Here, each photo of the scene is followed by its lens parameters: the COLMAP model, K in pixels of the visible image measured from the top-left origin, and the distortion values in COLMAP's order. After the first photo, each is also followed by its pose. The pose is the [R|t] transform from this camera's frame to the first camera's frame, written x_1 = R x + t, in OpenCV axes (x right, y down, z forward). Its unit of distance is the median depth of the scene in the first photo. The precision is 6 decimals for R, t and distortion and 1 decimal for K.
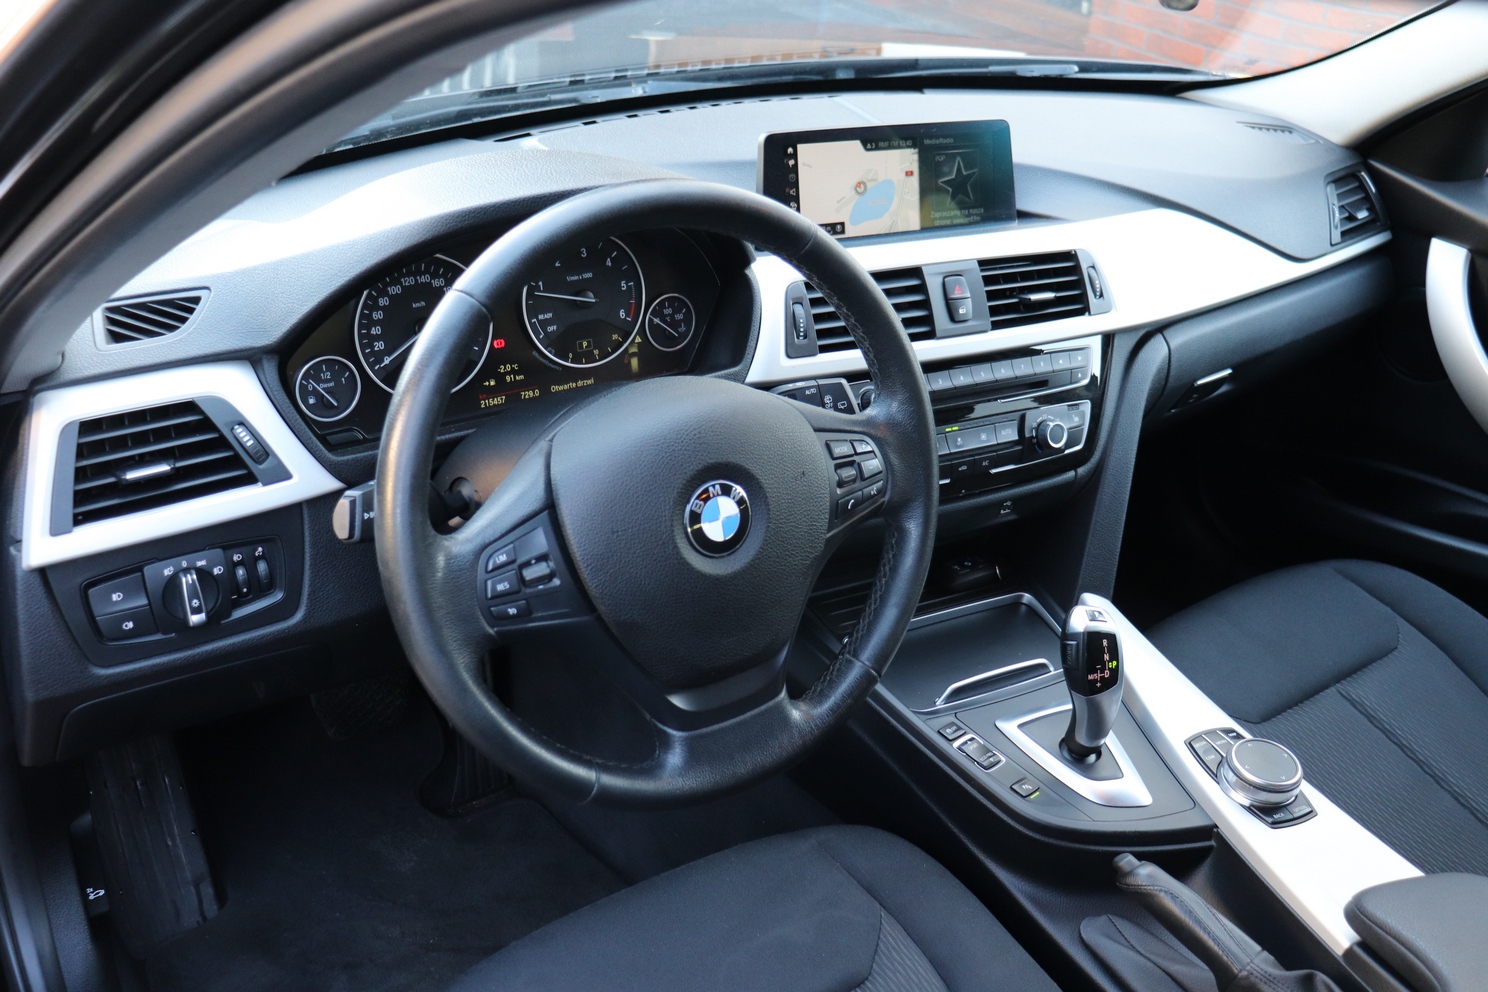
lens RADIAL K [[1399.7, 0, 739.6], [0, 1399.7, 487.6], [0, 0, 1]] dist [-0.094441, 0.000000]
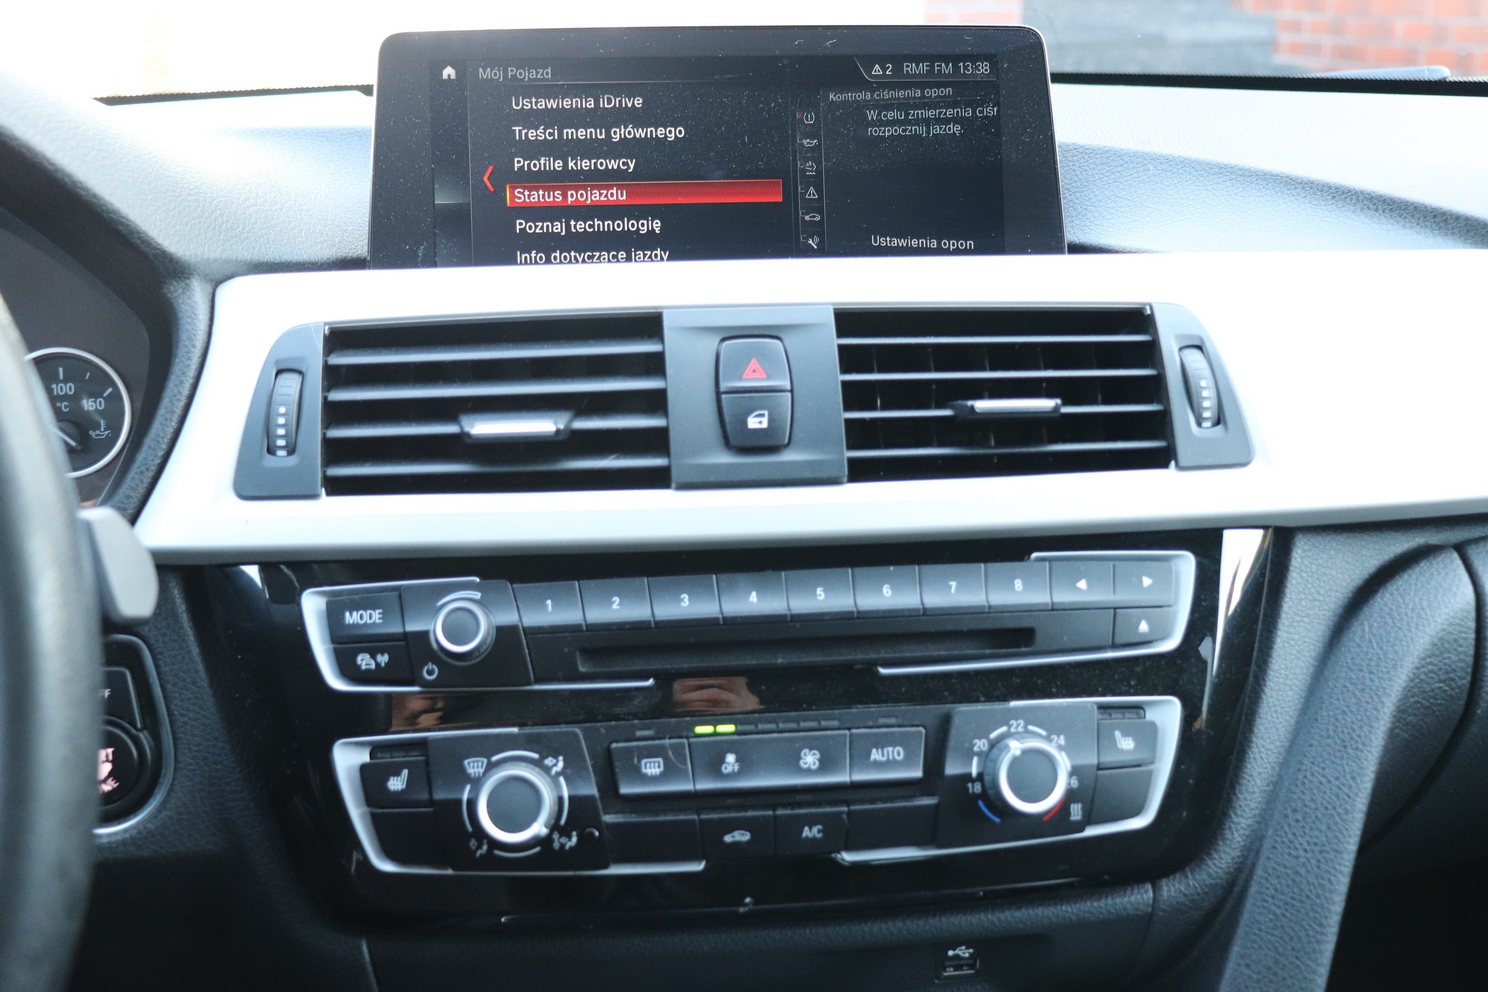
lens RADIAL K [[1609.1, 0, 708.5], [0, 1609.1, 500.1], [0, 0, 1]] dist [-0.046127, 0.000000]
pose [[0.921894, 0.040201, -0.385350, 0.321062], [-0.121934, 0.974167, -0.190080, -0.019305], [0.367754, 0.222221, 0.902981, 0.598548]]
